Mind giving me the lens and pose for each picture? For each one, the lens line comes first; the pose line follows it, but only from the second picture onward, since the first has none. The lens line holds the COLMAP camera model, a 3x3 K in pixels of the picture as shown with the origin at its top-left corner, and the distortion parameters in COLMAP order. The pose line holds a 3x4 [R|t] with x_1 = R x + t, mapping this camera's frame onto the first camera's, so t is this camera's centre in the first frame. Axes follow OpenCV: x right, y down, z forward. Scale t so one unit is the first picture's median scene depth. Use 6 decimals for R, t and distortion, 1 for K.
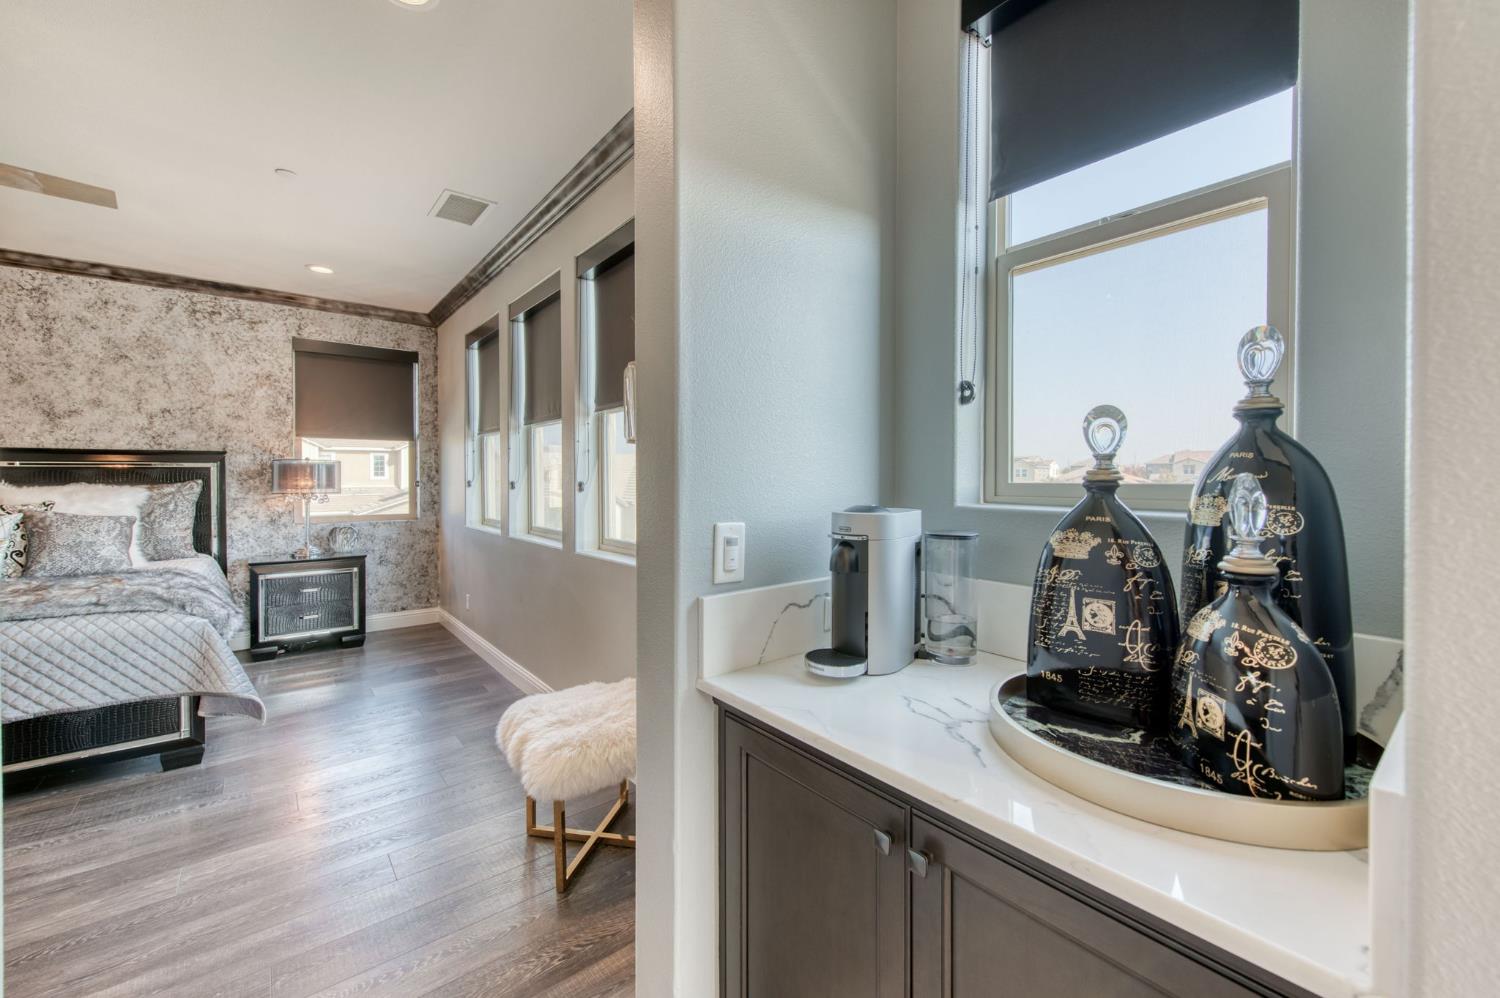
lens RADIAL K [[610.6, 0, 752.6], [0, 610.6, 489.1], [0, 0, 1]] dist [0.000355, 0.000022]
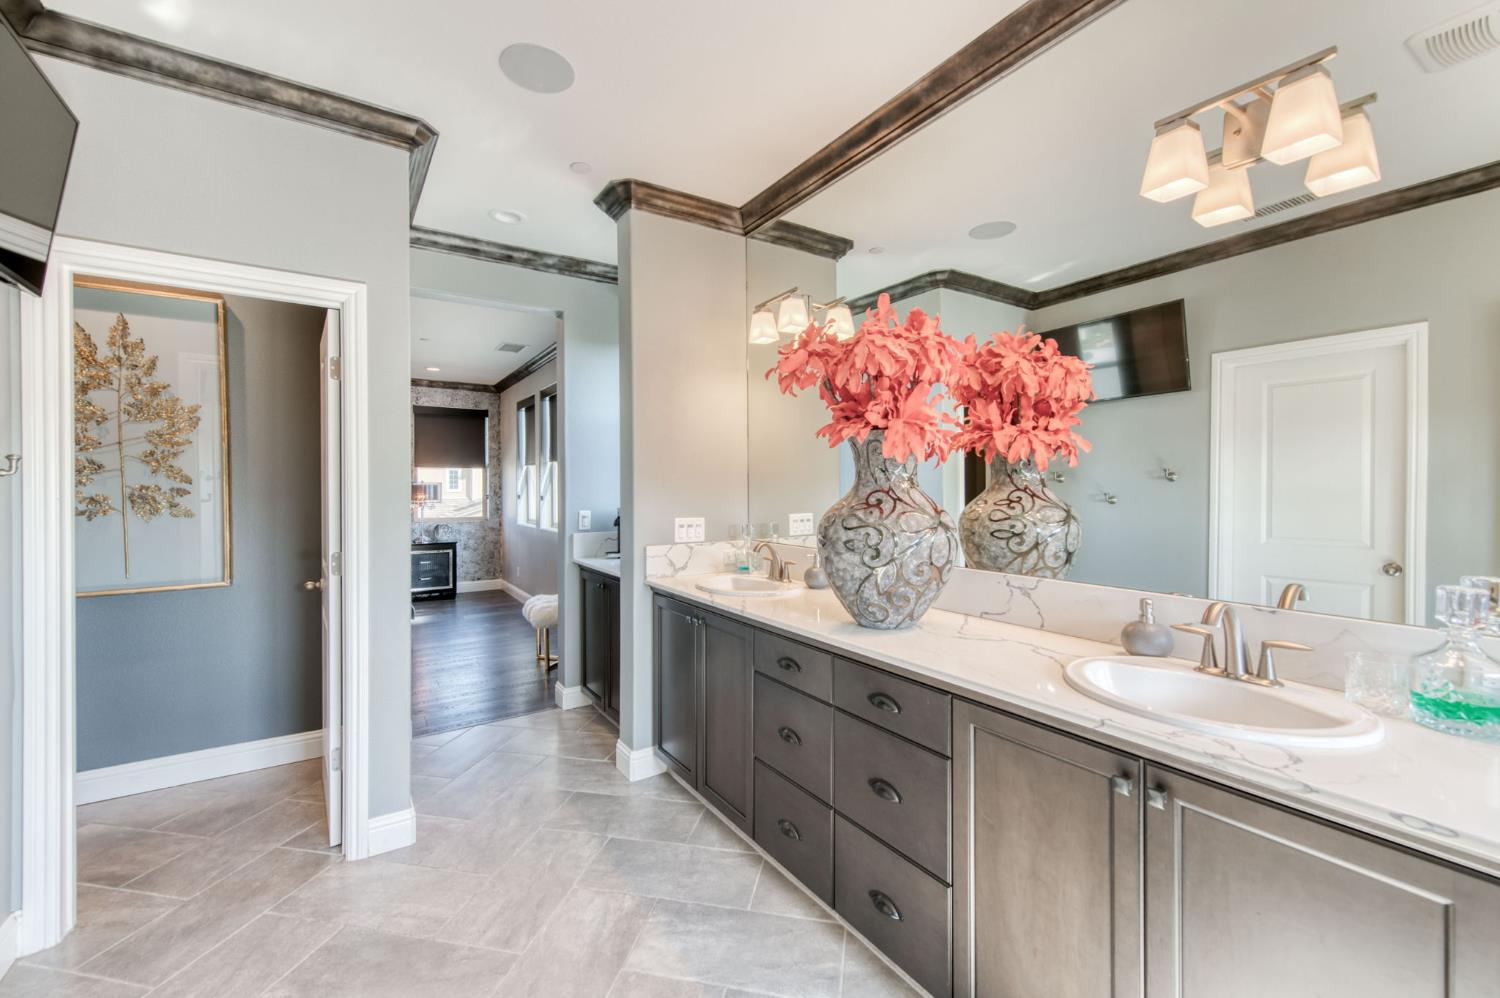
lens RADIAL K [[610.6, 0, 747.7], [0, 610.6, 496.9], [0, 0, 1]] dist [0.000355, 0.000022]
pose [[0.995200, -0.001565, -0.097847, 0.257725], [0.001022, 0.999984, -0.005593, 0.000473], [0.097854, 0.005466, 0.995186, -0.474622]]
